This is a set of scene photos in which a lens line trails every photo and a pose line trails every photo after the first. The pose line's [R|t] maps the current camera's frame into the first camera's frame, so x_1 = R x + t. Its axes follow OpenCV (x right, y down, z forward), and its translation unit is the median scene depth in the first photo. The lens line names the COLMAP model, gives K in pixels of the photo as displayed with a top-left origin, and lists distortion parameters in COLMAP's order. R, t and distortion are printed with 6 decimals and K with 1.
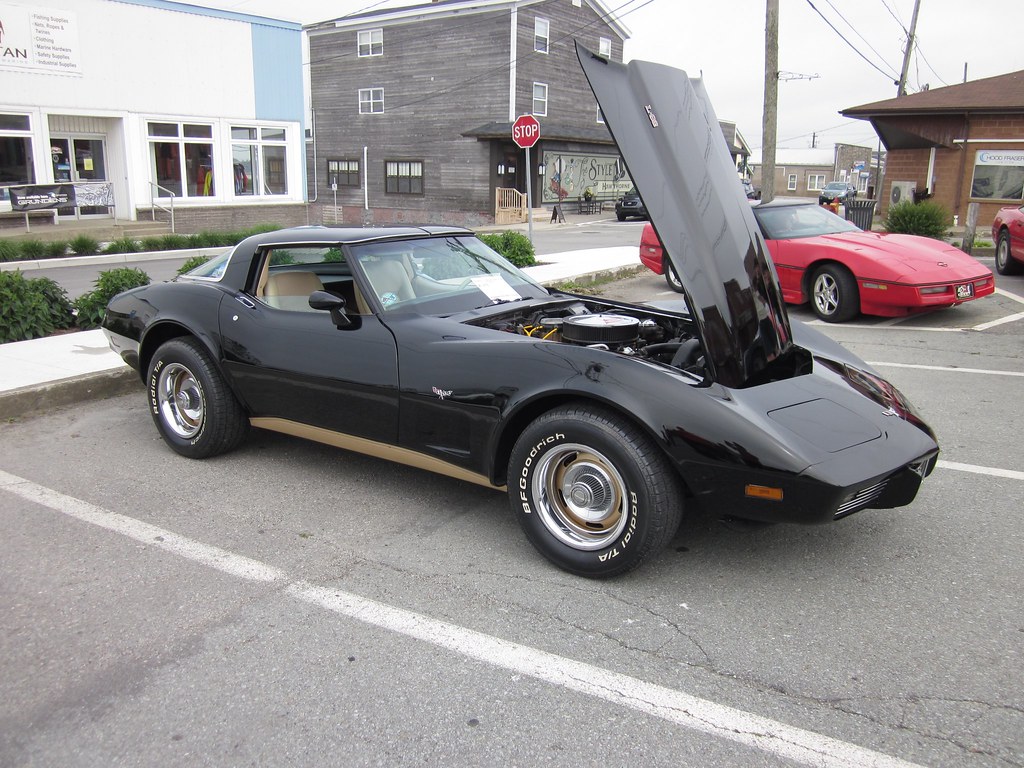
lens RADIAL K [[843.1, 0, 510.9], [0, 843.1, 382.6], [0, 0, 1]] dist [-0.047665, 0.016204]
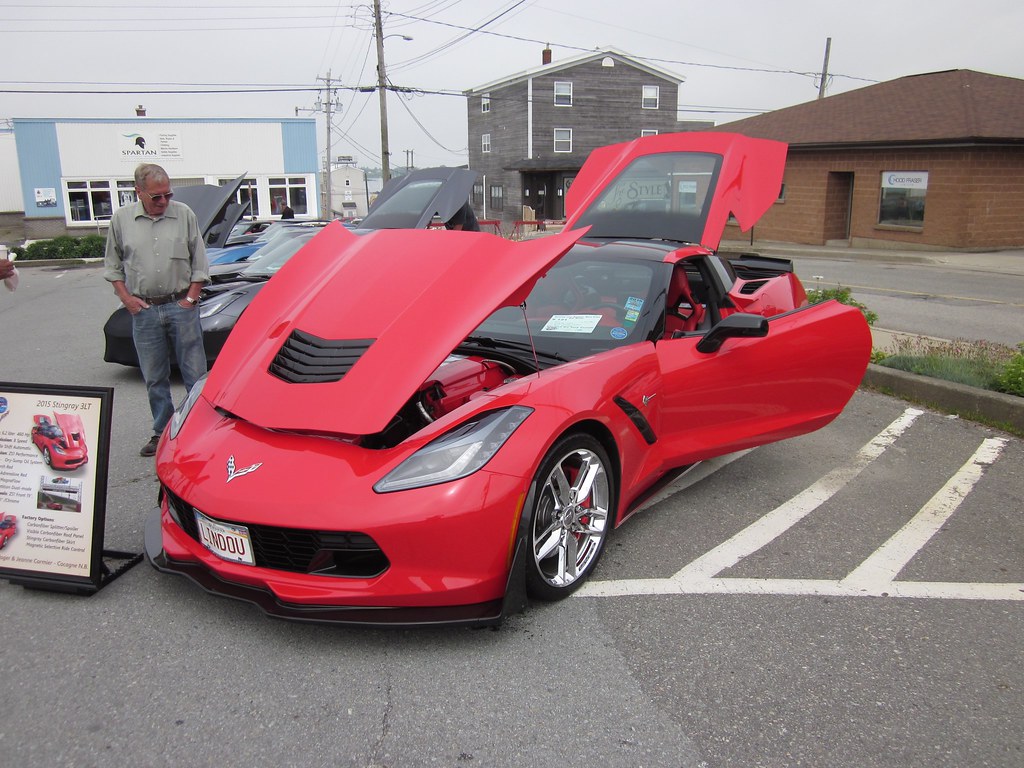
lens RADIAL K [[843.1, 0, 518.3], [0, 843.1, 382.5], [0, 0, 1]] dist [-0.047665, 0.016204]
pose [[0.842030, 0.109980, -0.528100, 0.765472], [-0.111520, 0.993337, 0.029055, 0.020557], [0.527777, 0.034428, 0.848685, -0.185000]]
